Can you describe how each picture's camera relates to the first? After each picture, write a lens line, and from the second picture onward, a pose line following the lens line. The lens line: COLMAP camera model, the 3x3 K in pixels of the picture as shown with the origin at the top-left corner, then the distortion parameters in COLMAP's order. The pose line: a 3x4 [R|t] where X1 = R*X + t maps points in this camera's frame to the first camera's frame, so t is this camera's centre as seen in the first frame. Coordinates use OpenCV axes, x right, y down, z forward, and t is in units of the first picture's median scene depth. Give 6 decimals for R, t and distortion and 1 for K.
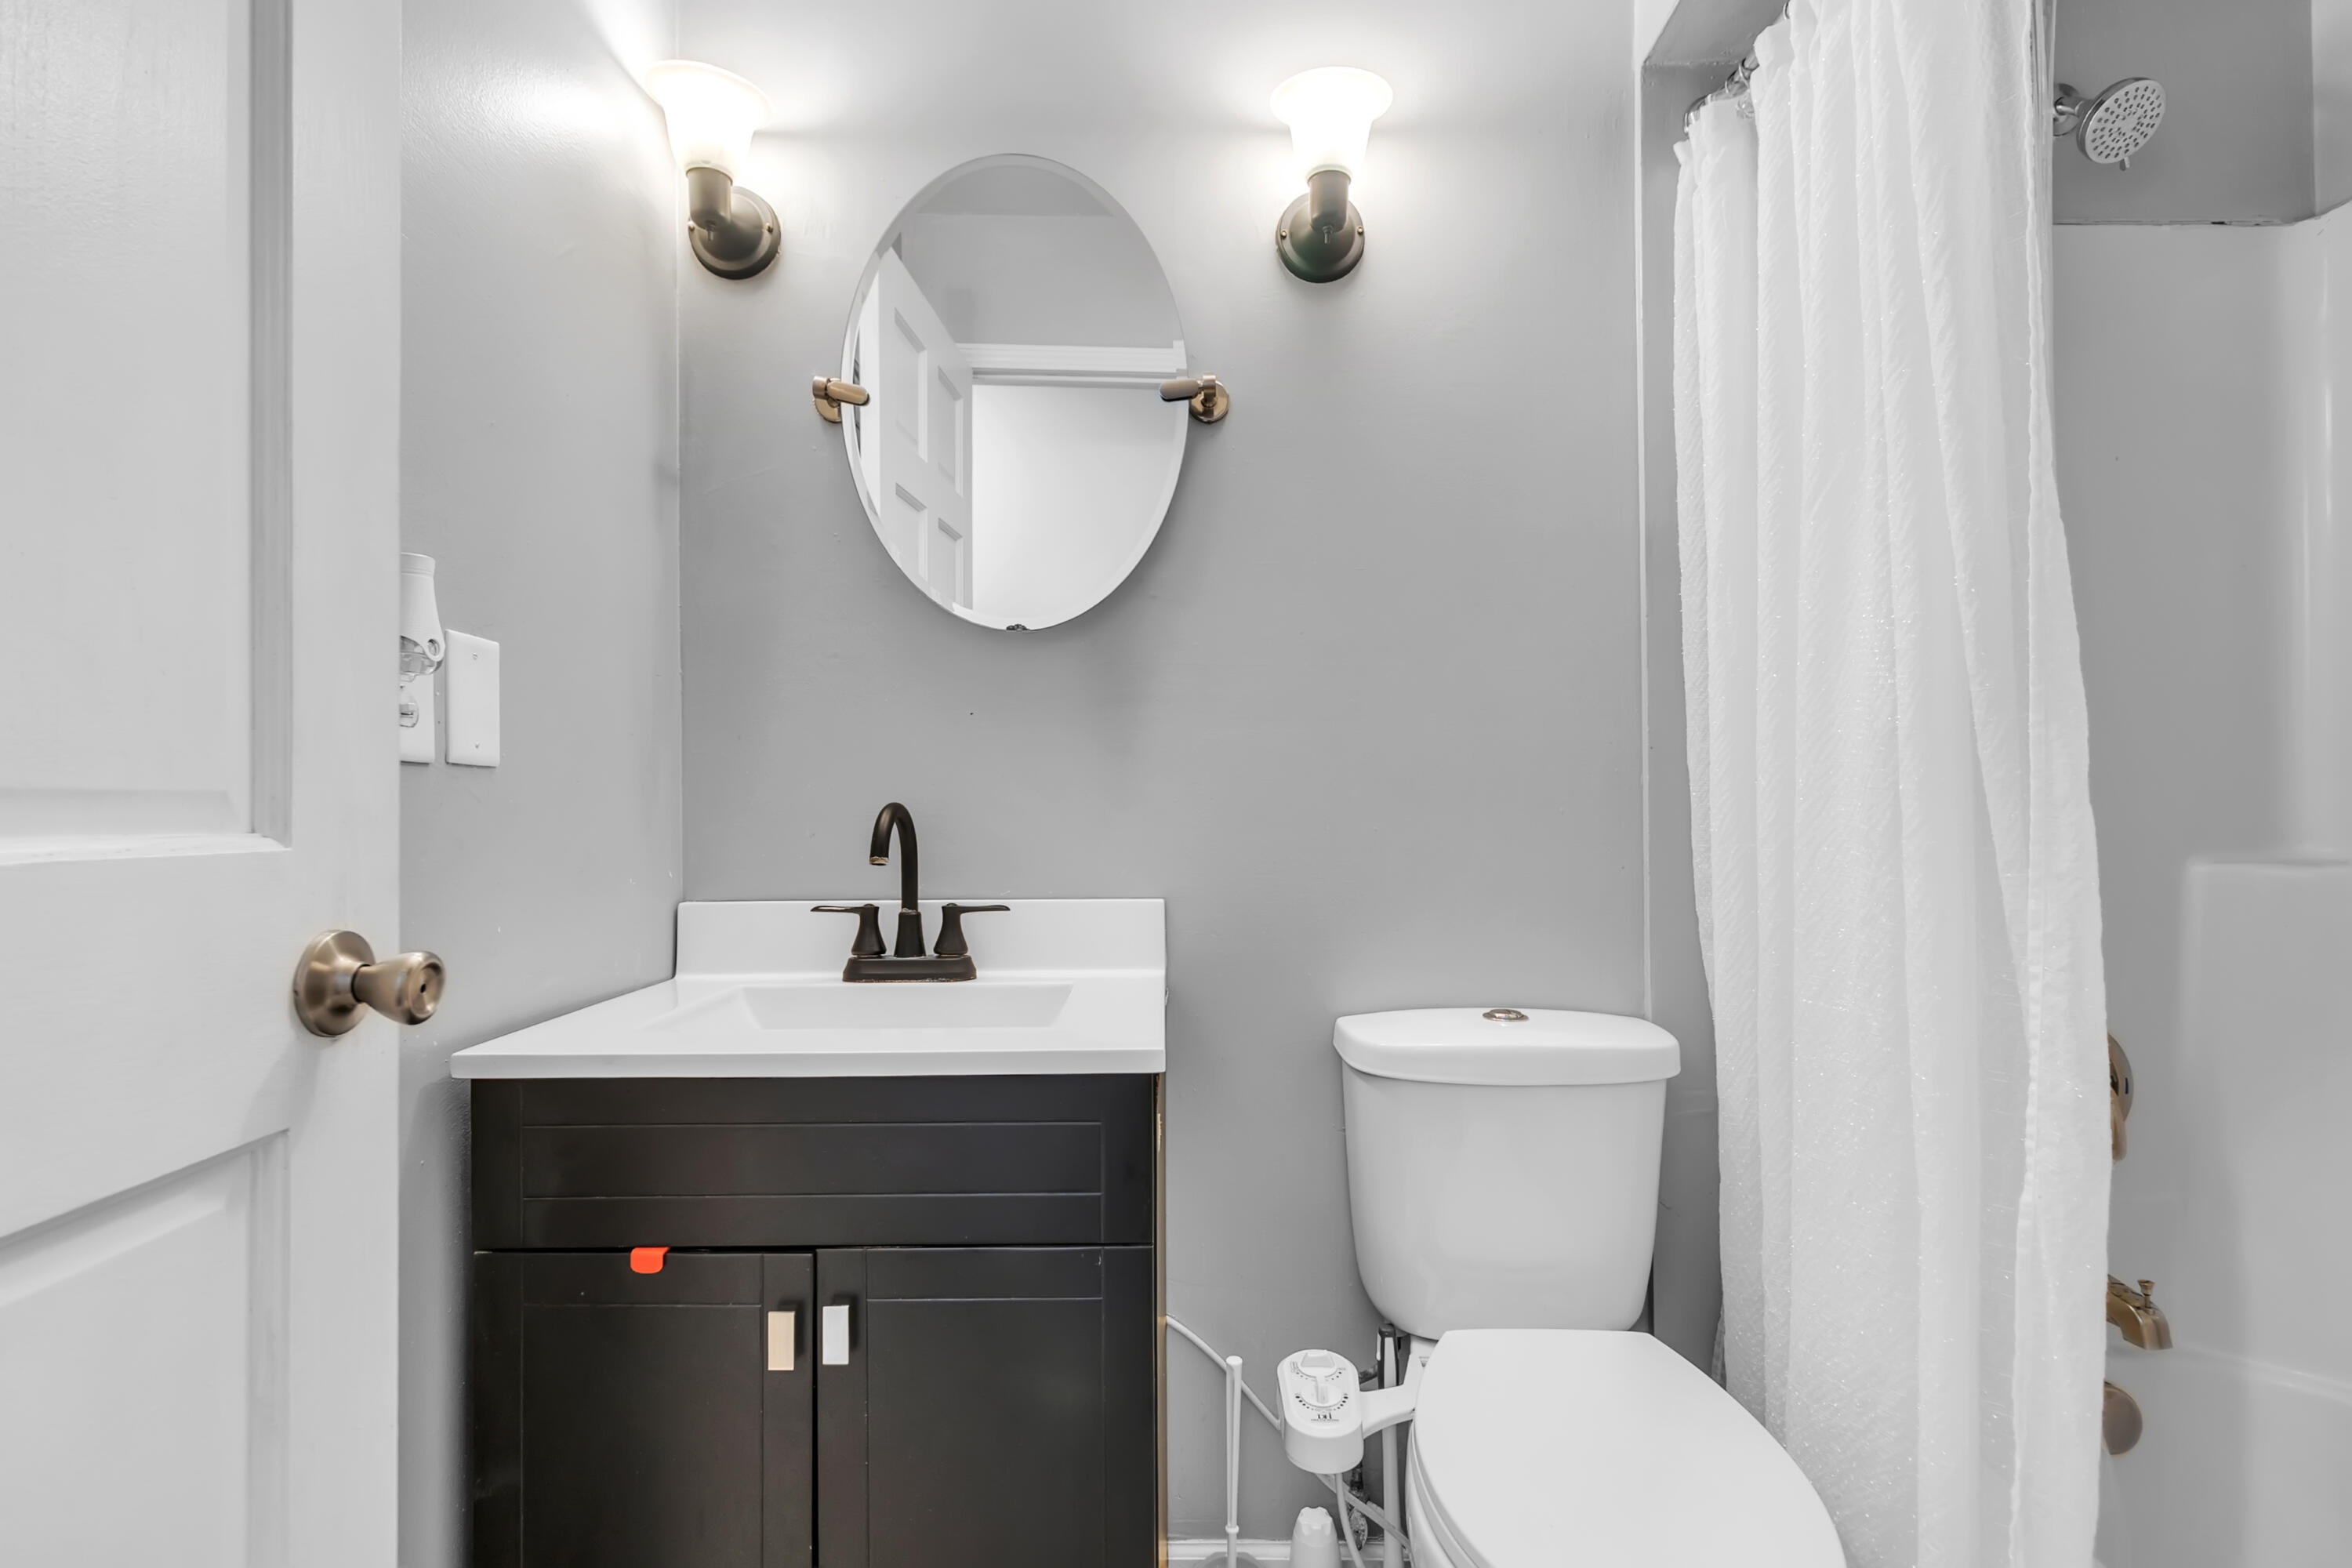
lens RADIAL K [[1083.5, 0, 1177.7], [0, 1083.5, 816.9], [0, 0, 1]] dist [0.001425, 0.000333]
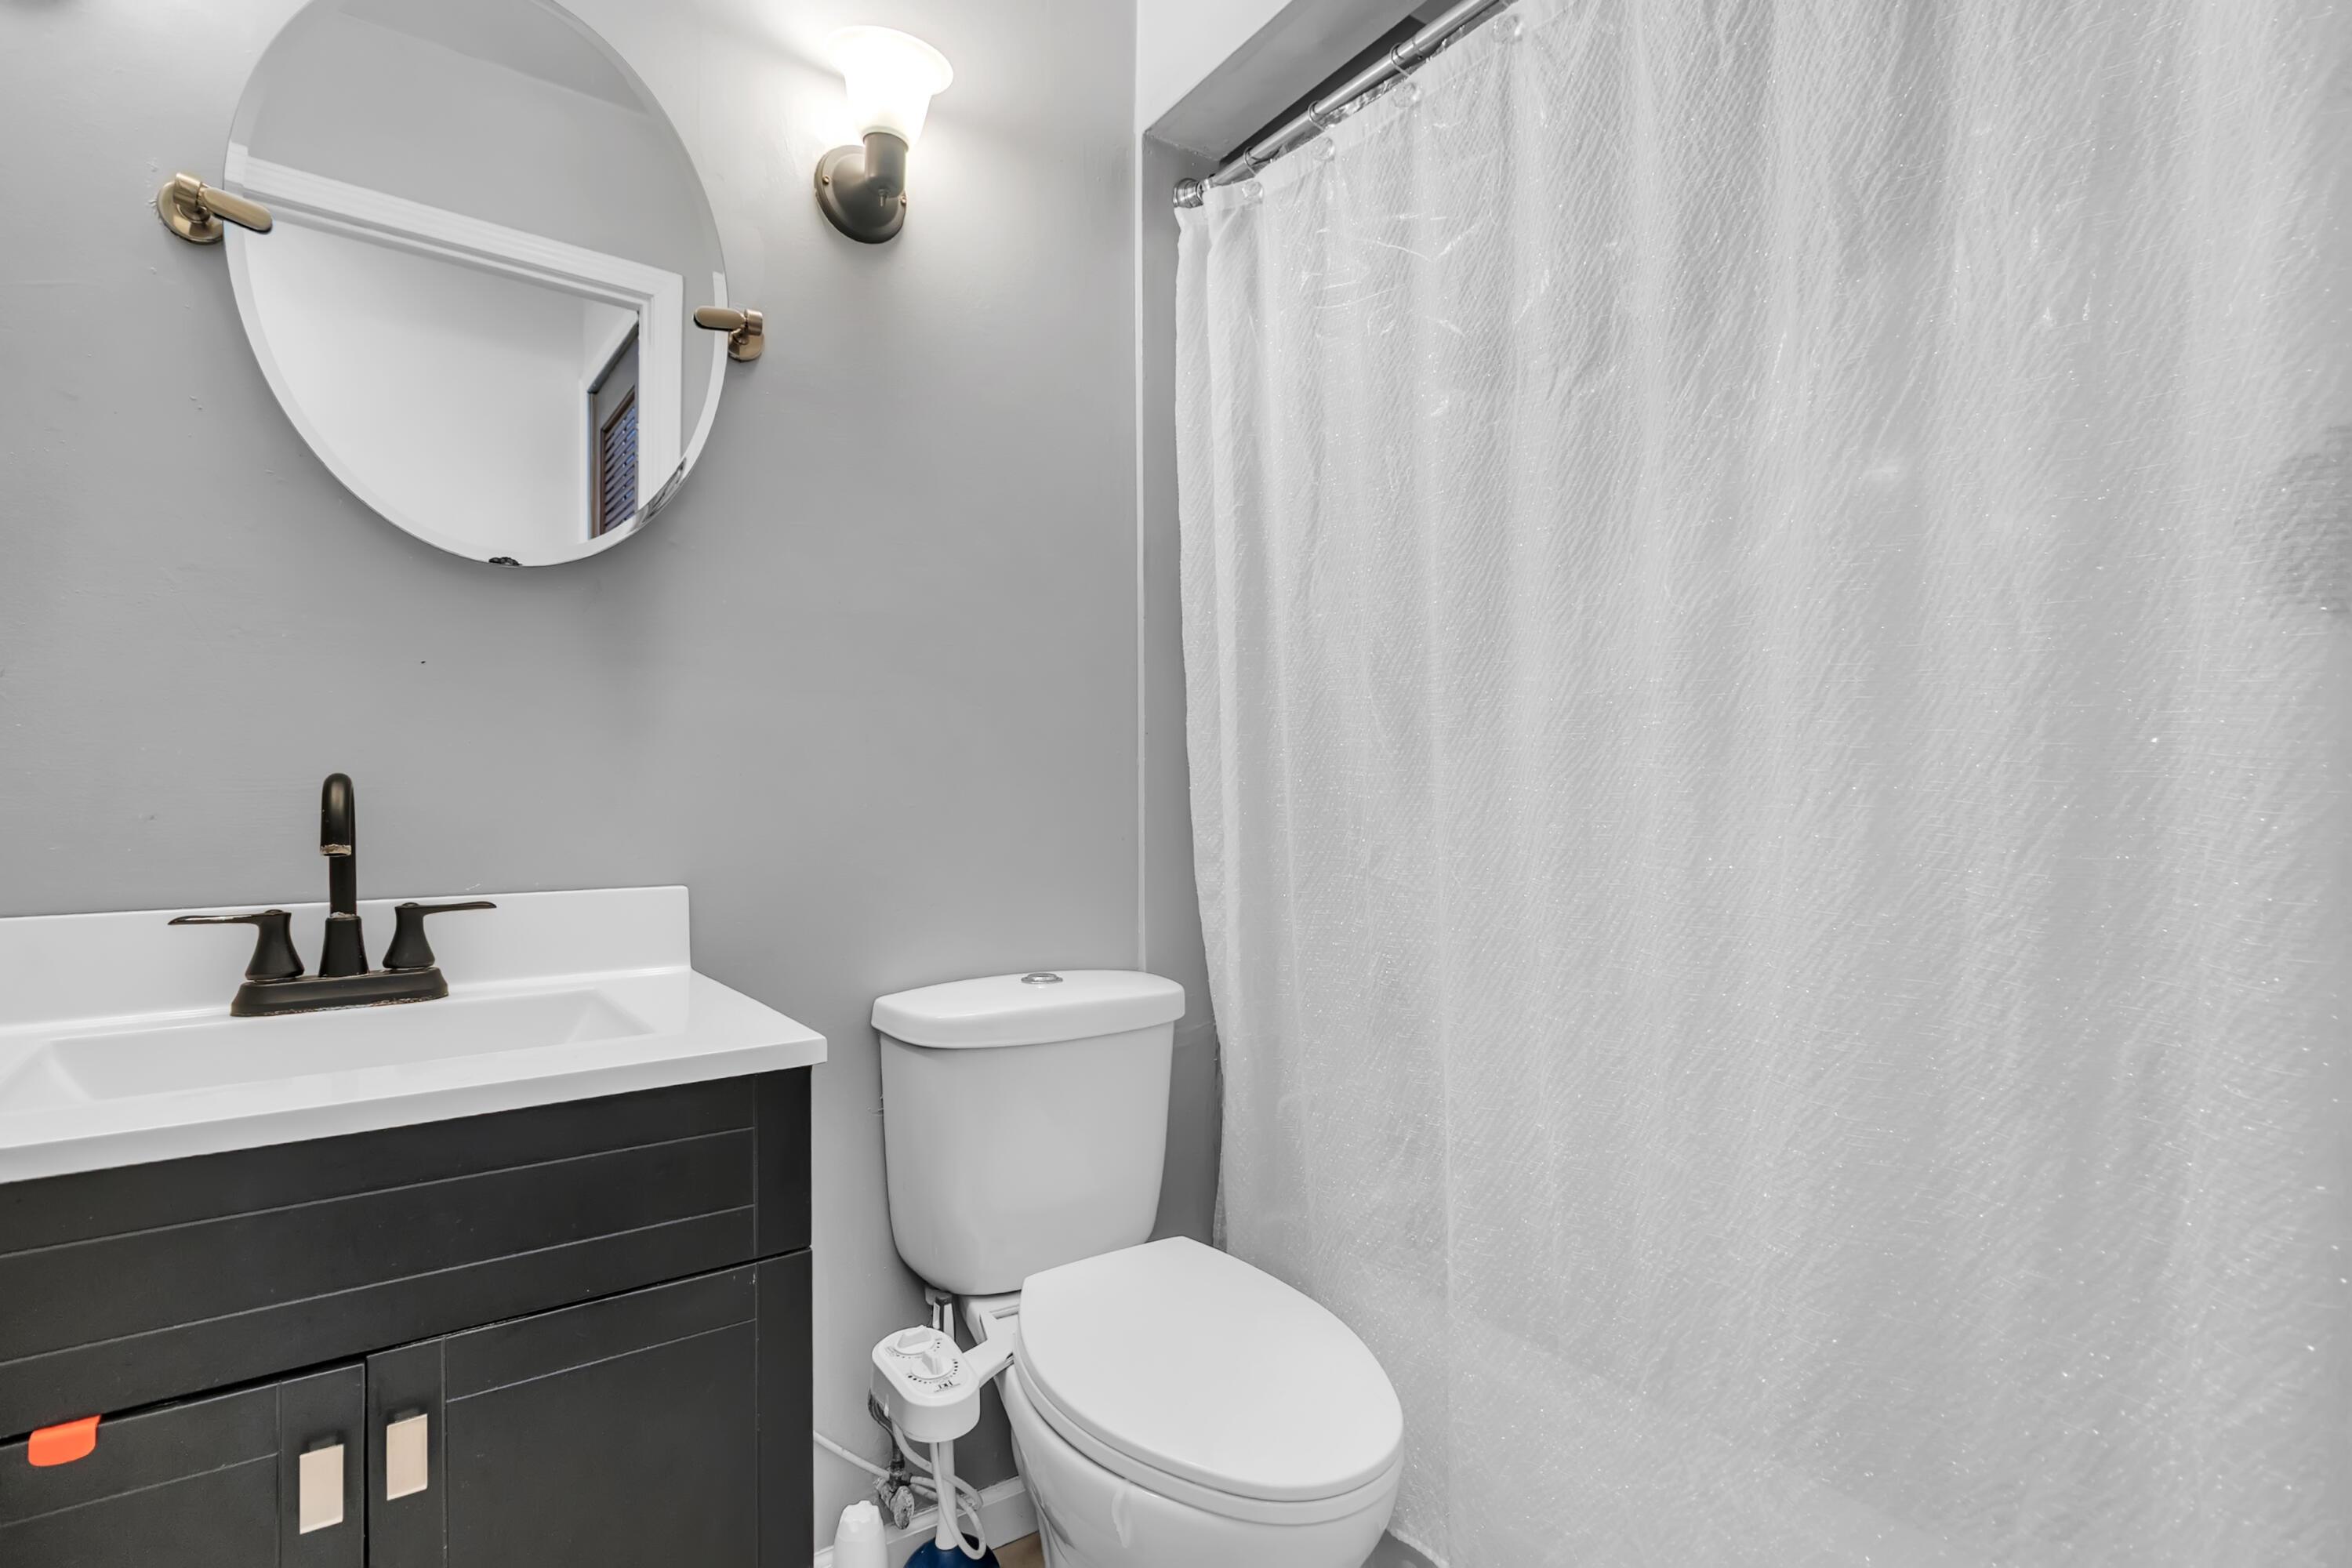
lens RADIAL K [[1108.5, 0, 1181.5], [0, 1108.5, 808.2], [0, 0, 1]] dist [-0.000064, 0.000415]
pose [[0.817756, -0.005365, 0.575540, -0.214254], [0.000491, 0.999963, 0.008625, 0.004761], [-0.575565, -0.006770, 0.817728, 0.023534]]
